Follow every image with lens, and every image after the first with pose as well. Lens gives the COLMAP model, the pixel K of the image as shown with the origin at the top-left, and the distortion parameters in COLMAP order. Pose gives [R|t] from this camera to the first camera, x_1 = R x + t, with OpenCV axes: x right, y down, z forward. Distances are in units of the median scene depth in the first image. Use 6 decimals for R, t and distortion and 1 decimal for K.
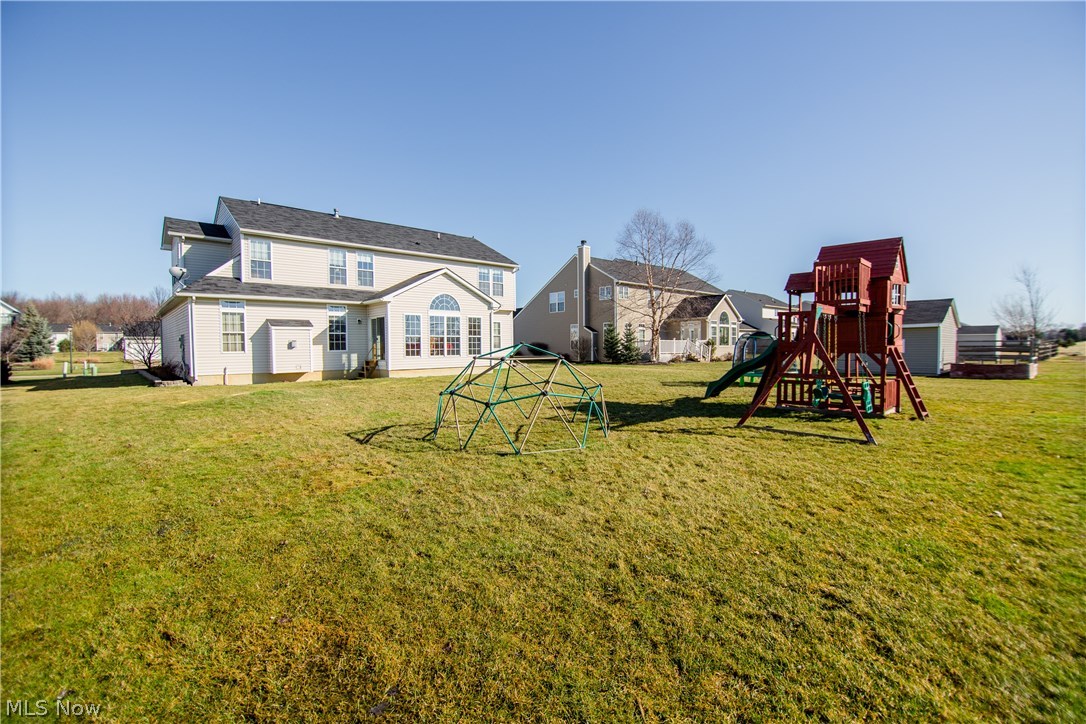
lens RADIAL K [[492.8, 0, 547.2], [0, 492.8, 360.2], [0, 0, 1]] dist [-0.008283, -0.000809]
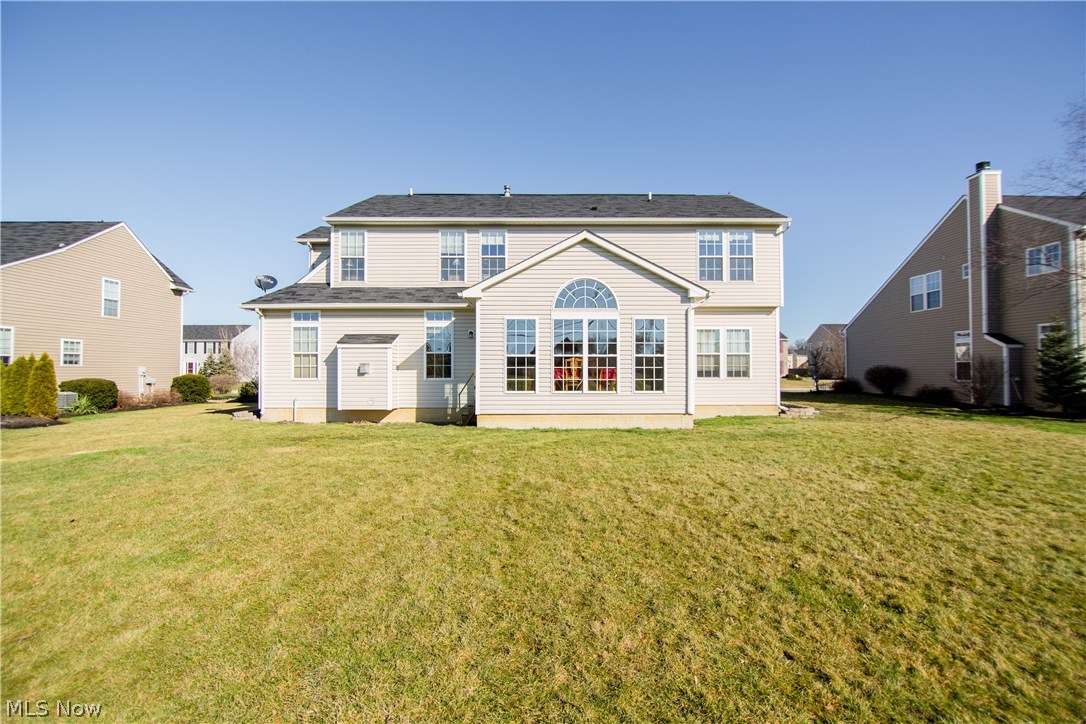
lens RADIAL K [[492.8, 0, 547.2], [0, 492.8, 360.2], [0, 0, 1]] dist [-0.008283, -0.000809]
pose [[0.743438, -0.004440, -0.668791, 0.126610], [-0.025636, 0.999054, -0.035131, -0.023865], [0.668314, 0.043263, 0.742620, 0.576522]]
